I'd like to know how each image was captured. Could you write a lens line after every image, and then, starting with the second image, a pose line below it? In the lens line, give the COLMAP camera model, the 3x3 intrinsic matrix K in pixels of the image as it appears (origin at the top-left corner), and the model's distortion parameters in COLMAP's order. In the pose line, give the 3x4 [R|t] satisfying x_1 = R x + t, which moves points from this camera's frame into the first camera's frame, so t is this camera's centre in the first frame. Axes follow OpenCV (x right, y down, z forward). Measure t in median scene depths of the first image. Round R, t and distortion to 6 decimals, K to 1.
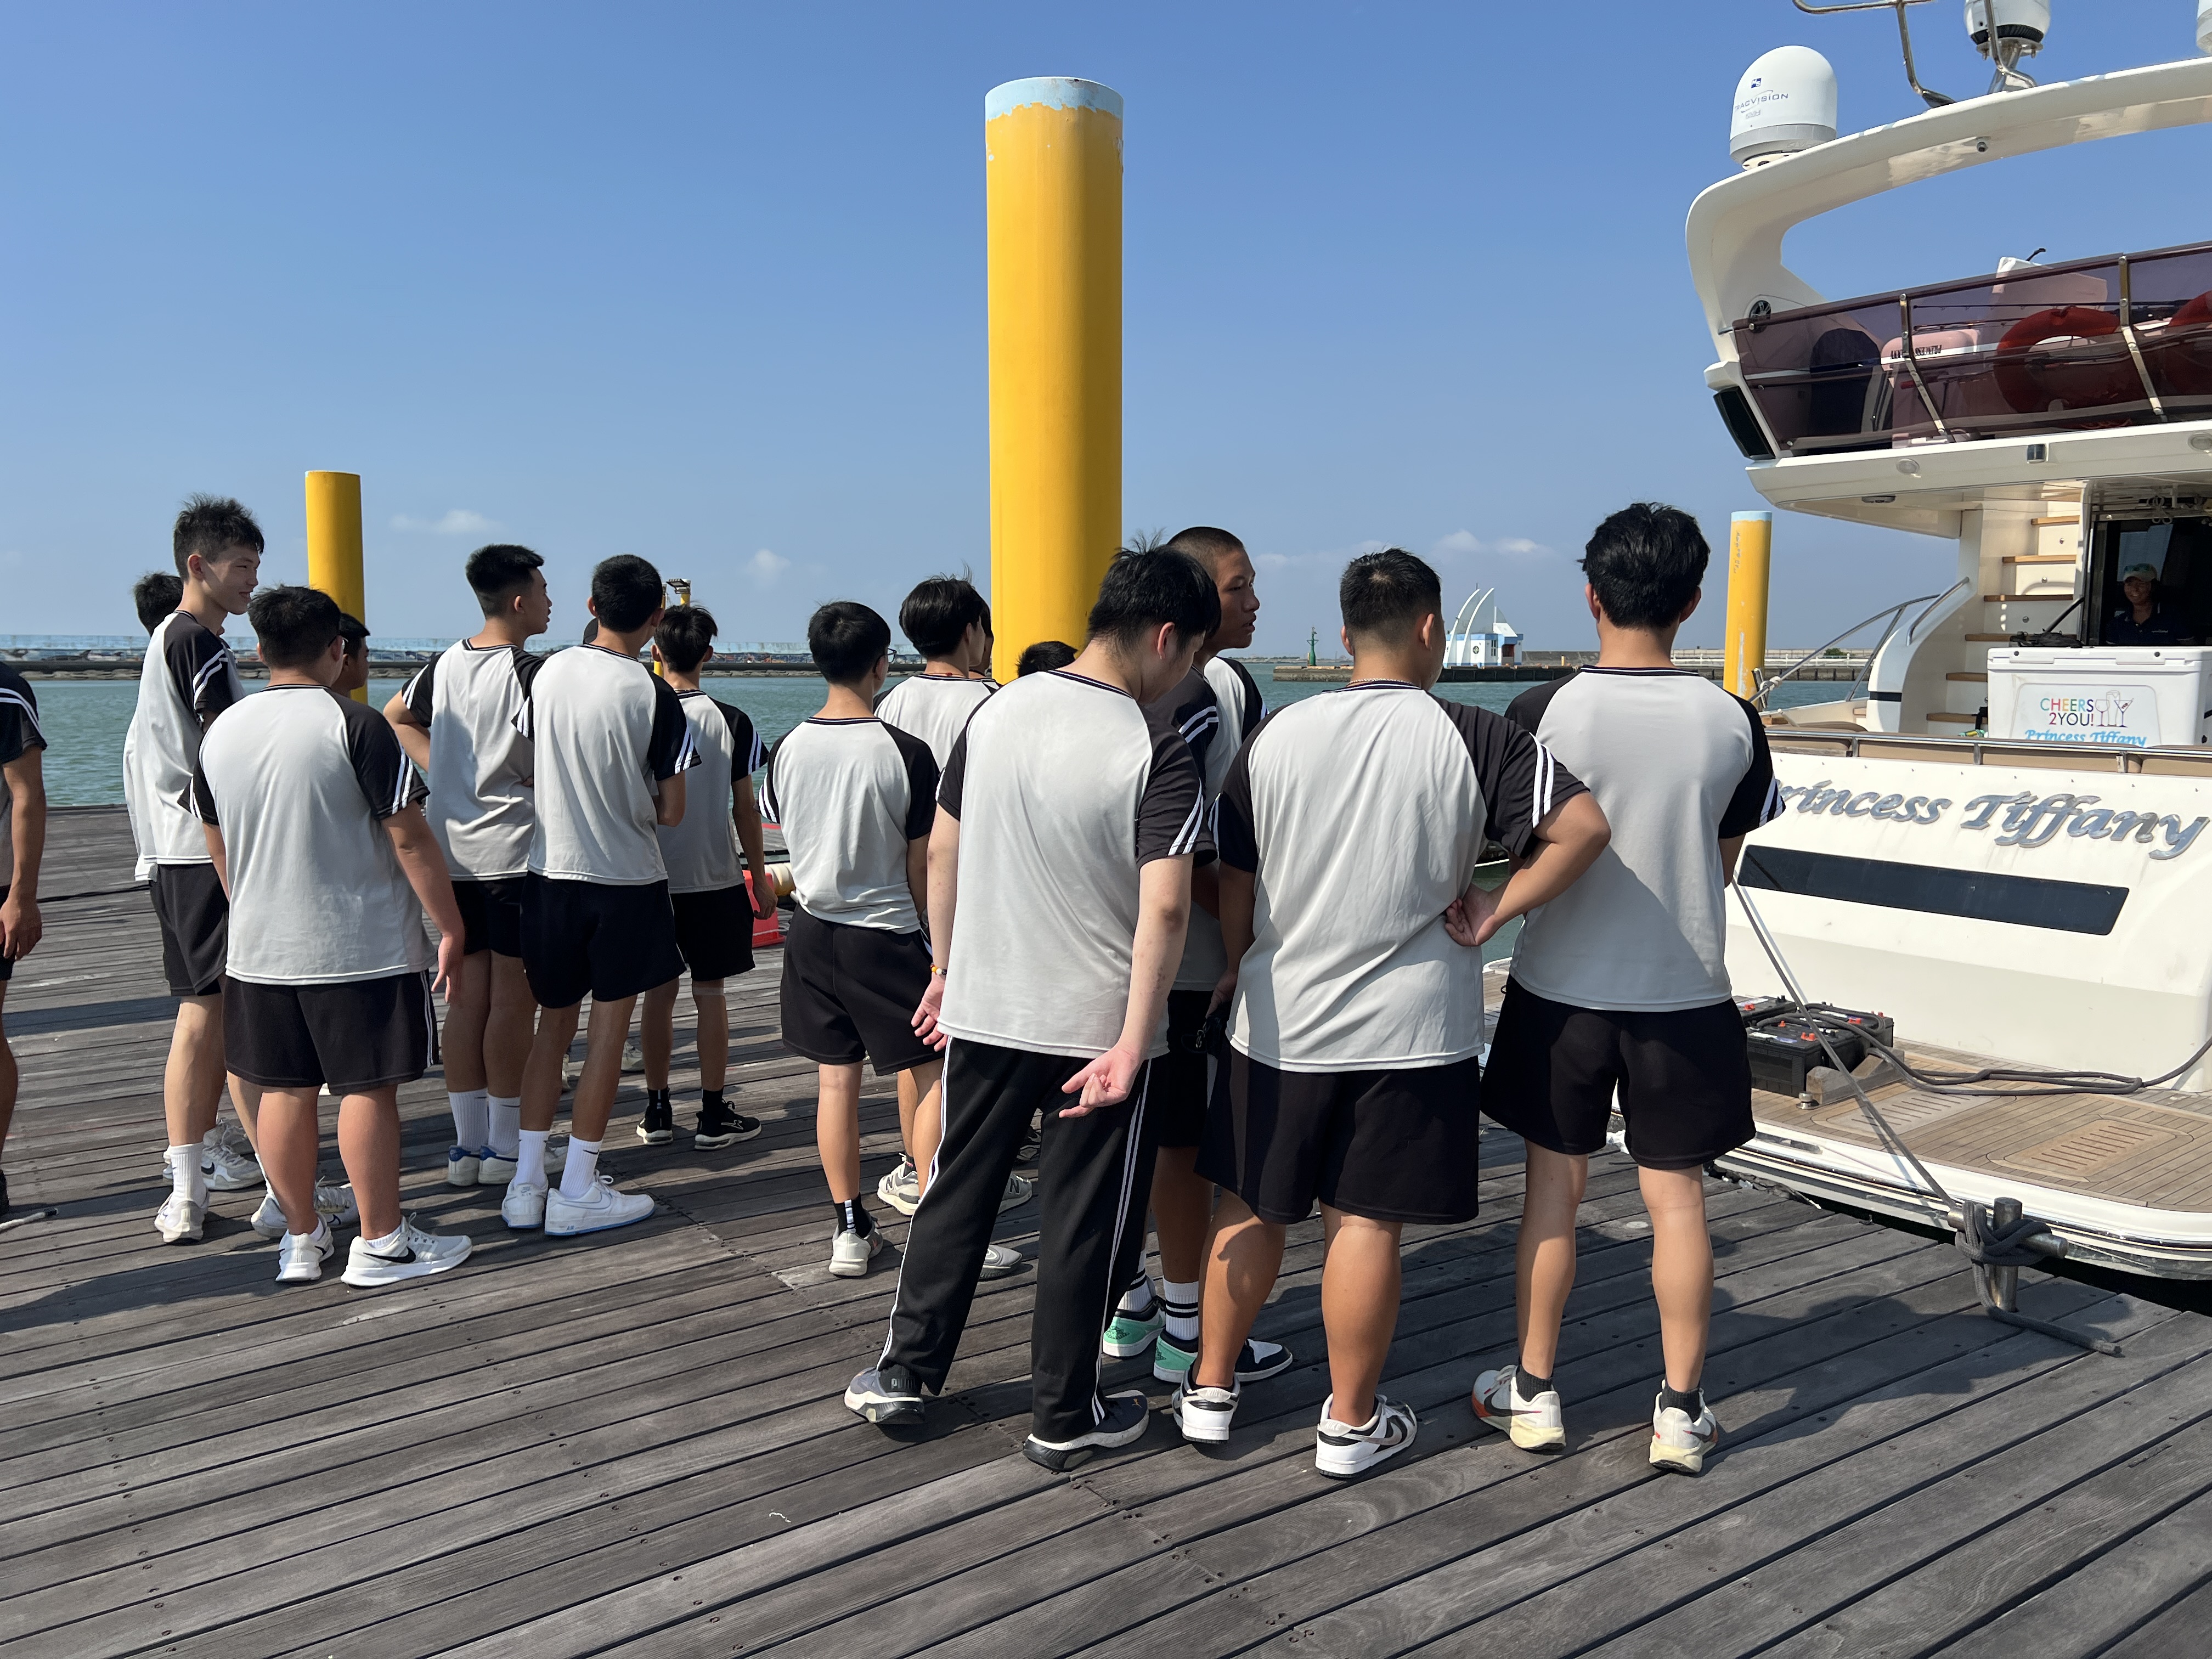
lens RADIAL K [[1663.6, 0, 1128.5], [0, 1663.6, 849.3], [0, 0, 1]] dist [0.039012, -0.041482]
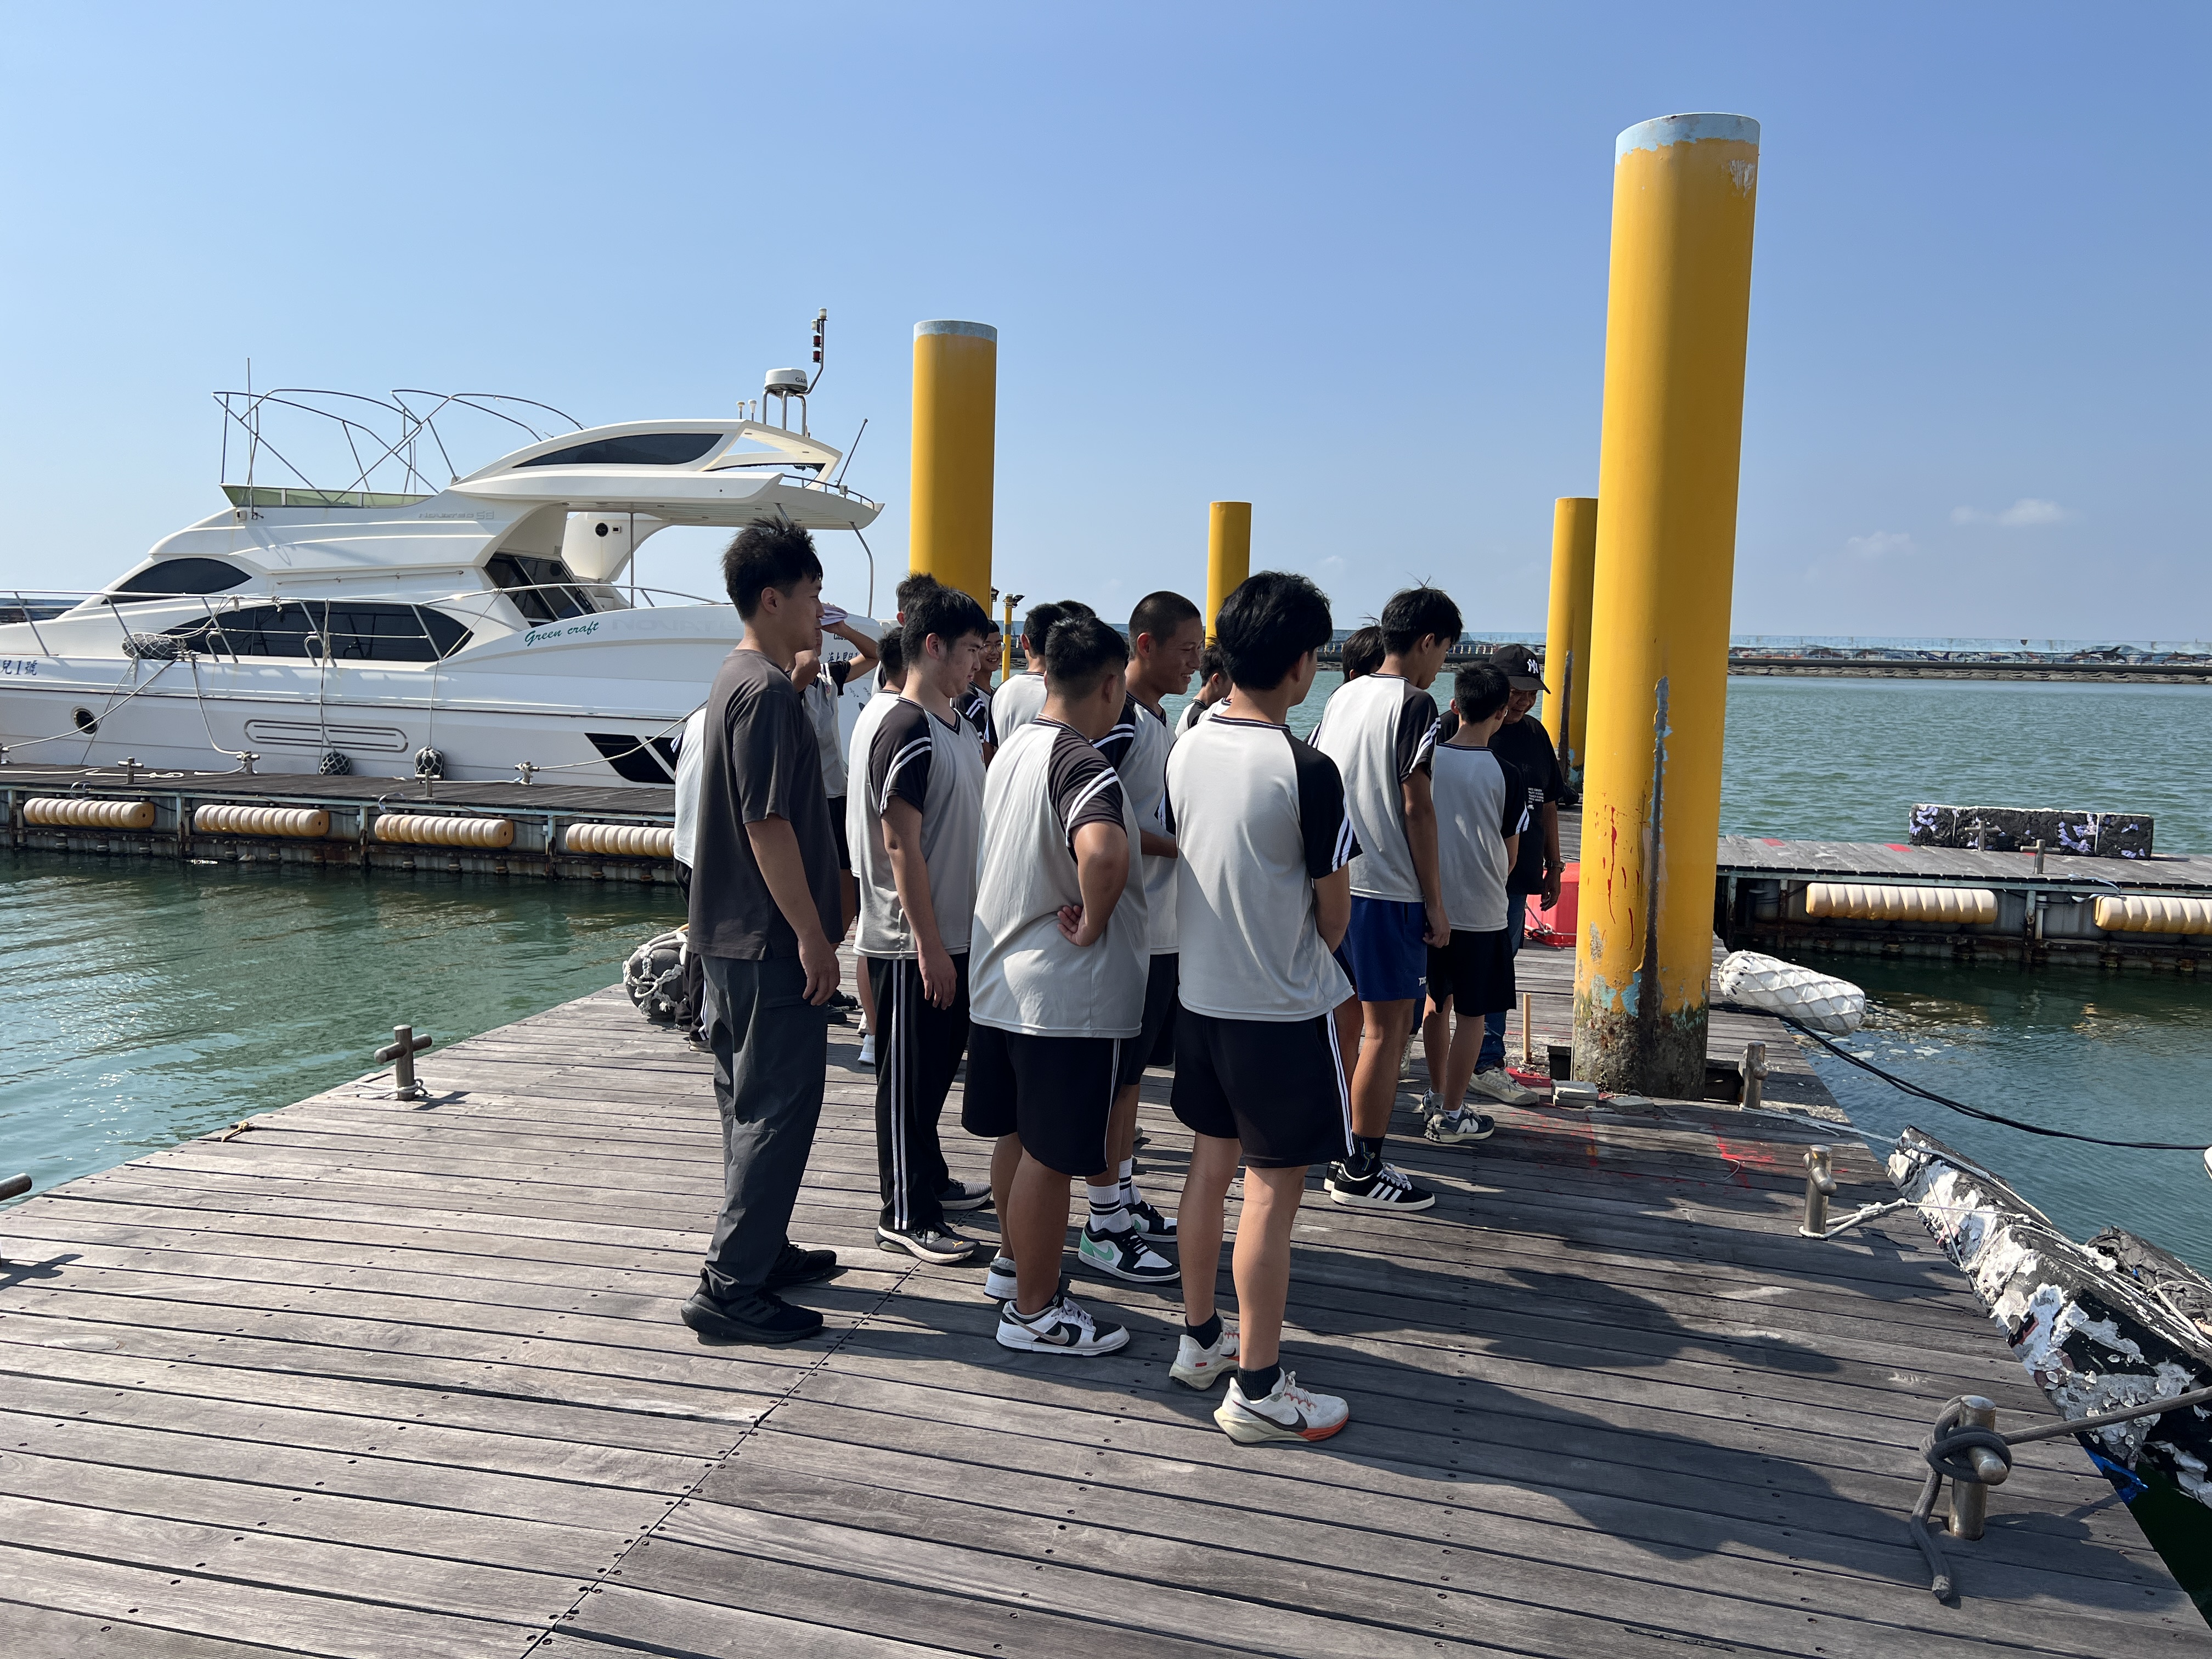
lens RADIAL K [[1663.6, 0, 1092.8], [0, 1663.6, 840.3], [0, 0, 1]] dist [0.039012, -0.041482]
pose [[0.641422, 0.101515, -0.760442, 0.444775], [-0.104846, 0.993506, 0.044192, -0.025616], [0.759990, 0.051384, 0.647901, 0.077391]]
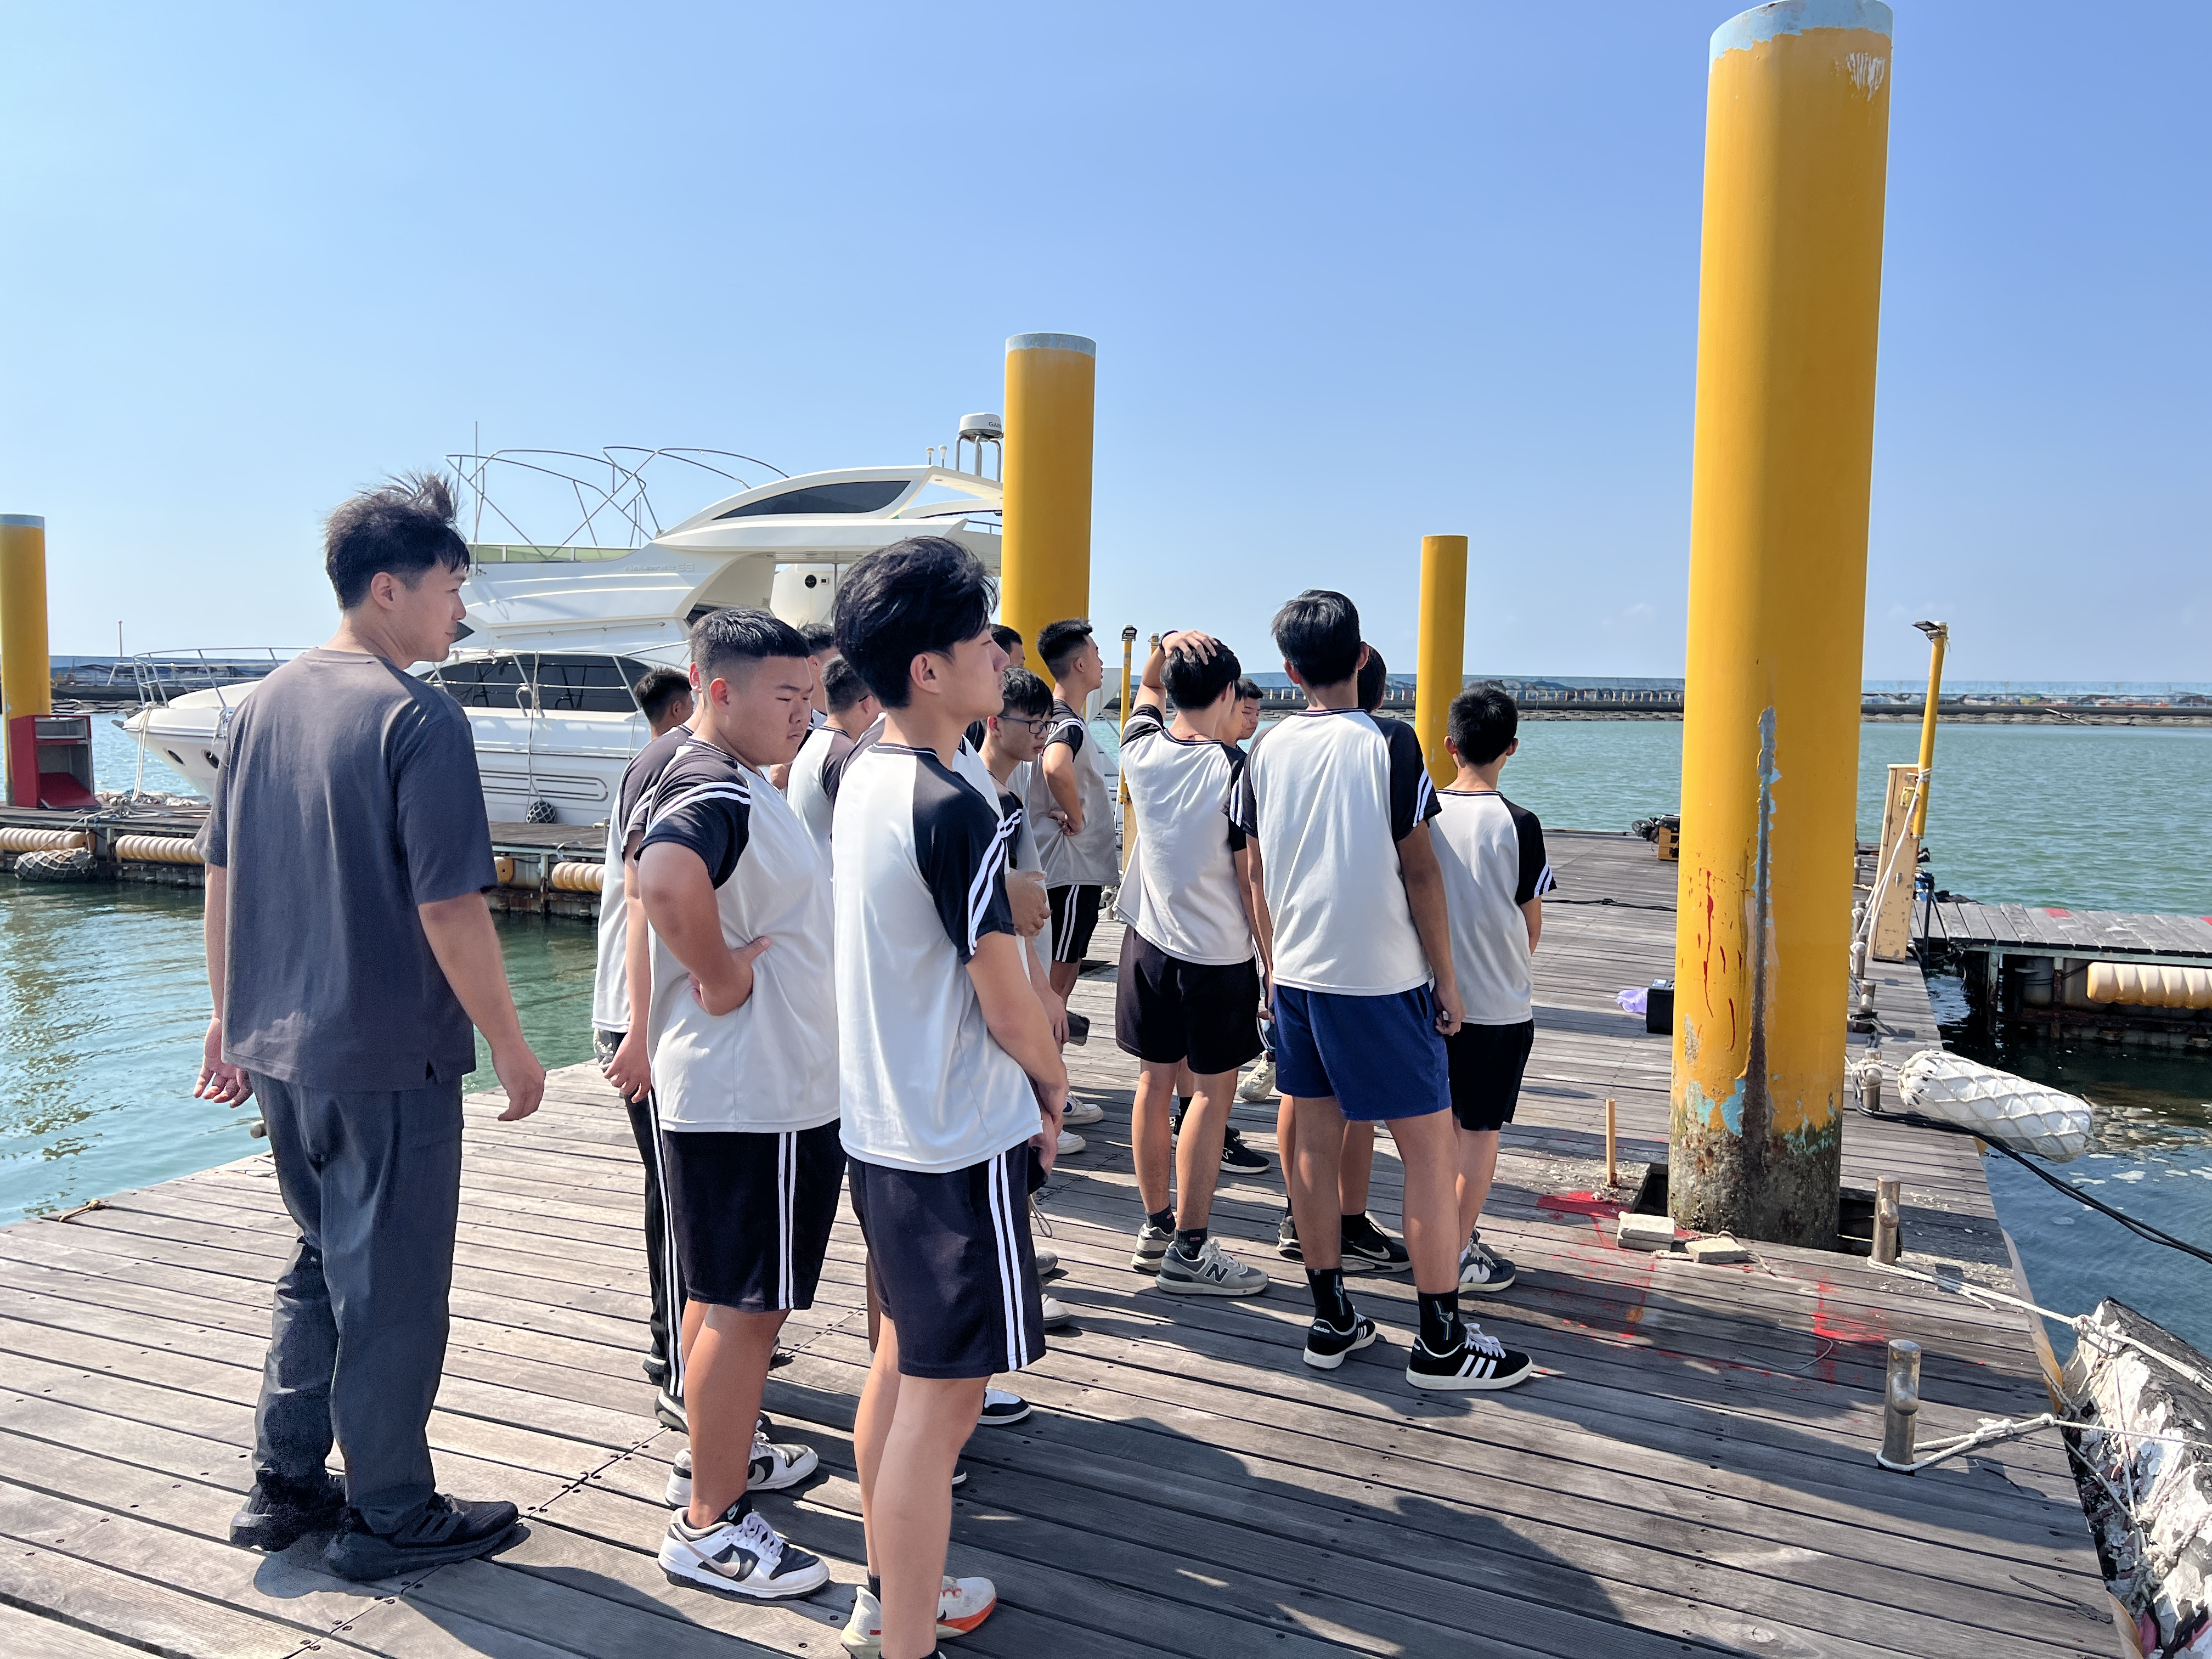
lens RADIAL K [[1663.6, 0, 1097.8], [0, 1663.6, 839.5], [0, 0, 1]] dist [0.039012, -0.041482]
pose [[0.501328, 0.081404, -0.861419, 0.425870], [-0.109558, 0.993524, 0.030128, -0.038611], [0.858293, 0.079272, 0.507000, 0.272020]]
